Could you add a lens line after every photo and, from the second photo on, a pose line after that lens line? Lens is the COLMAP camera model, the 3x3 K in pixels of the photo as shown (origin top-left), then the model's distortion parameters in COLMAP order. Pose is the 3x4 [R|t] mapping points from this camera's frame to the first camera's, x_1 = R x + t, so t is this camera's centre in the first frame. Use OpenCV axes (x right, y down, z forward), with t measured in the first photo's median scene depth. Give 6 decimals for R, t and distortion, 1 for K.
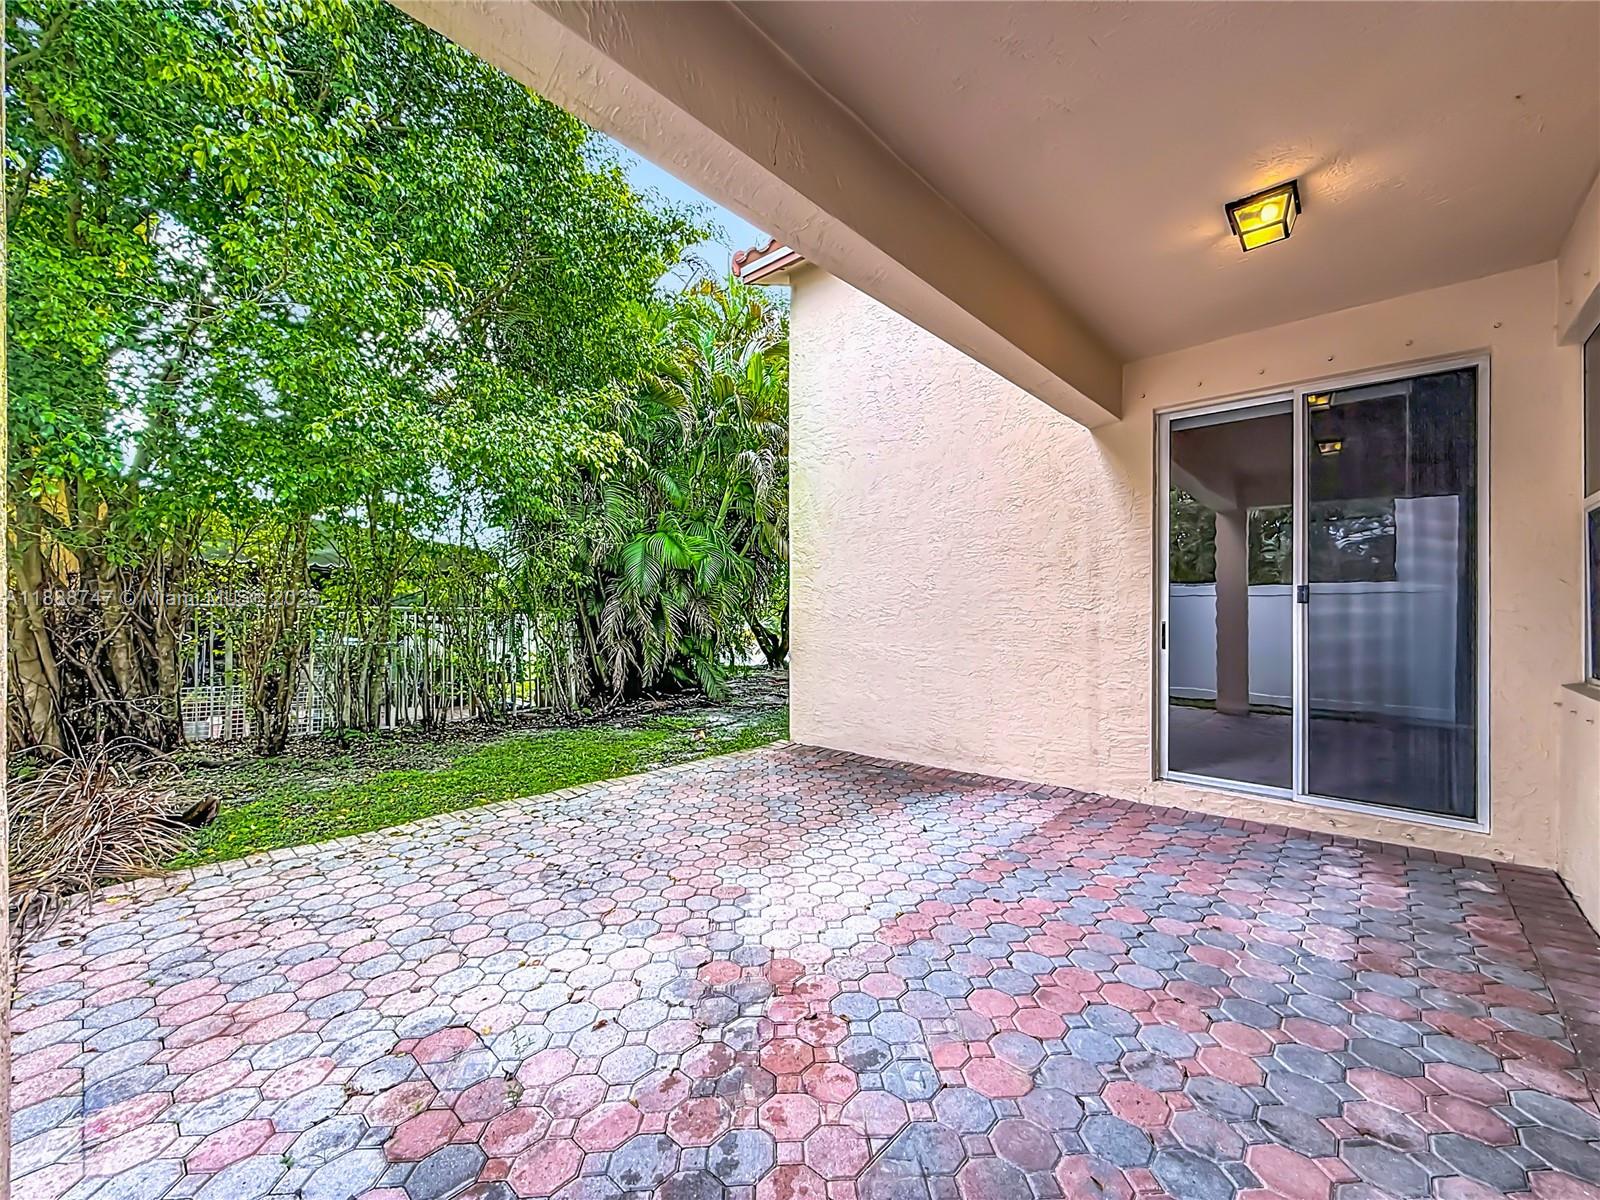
lens RADIAL K [[649.6, 0, 800.8], [0, 649.6, 607.2], [0, 0, 1]] dist [-0.001724, 0.000317]
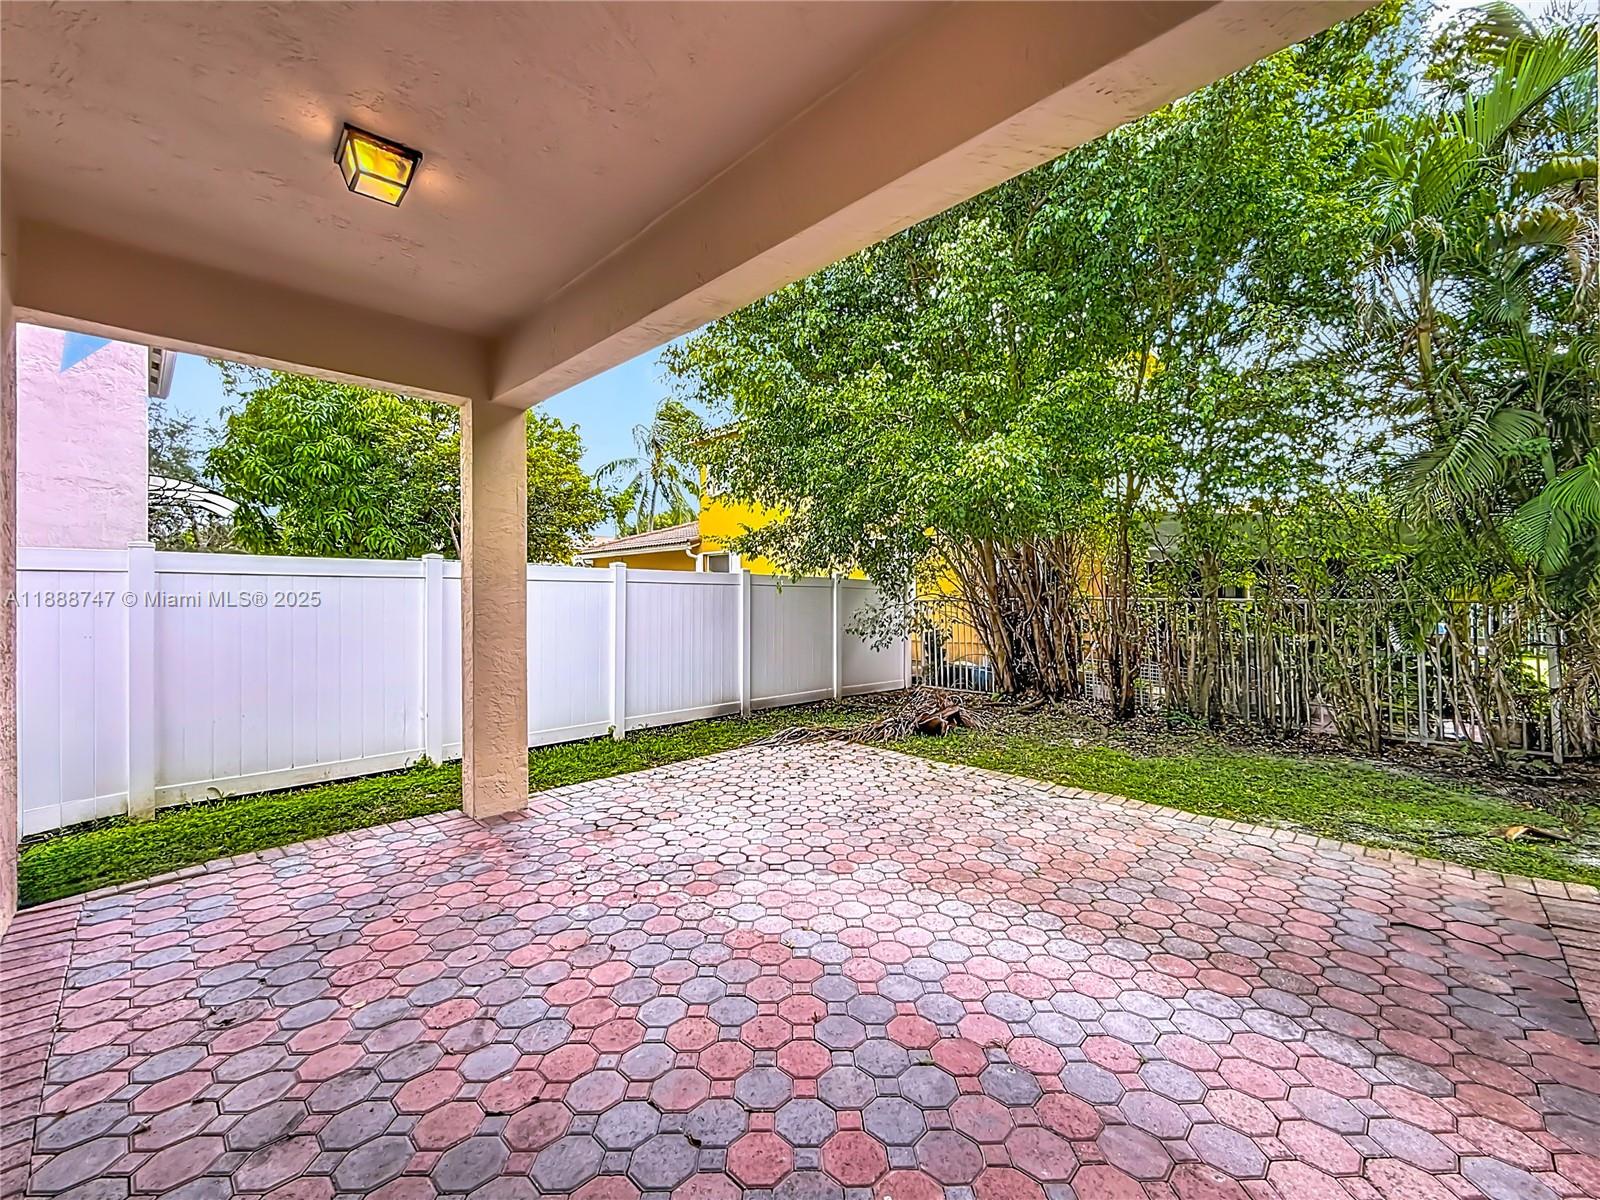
lens RADIAL K [[649.6, 0, 800.9], [0, 649.6, 597.4], [0, 0, 1]] dist [-0.001724, 0.000317]
pose [[-0.033483, -0.001763, -0.999438, 0.722768], [0.005903, 0.999981, -0.001961, -0.009877], [0.999422, -0.005965, -0.033472, 0.712064]]
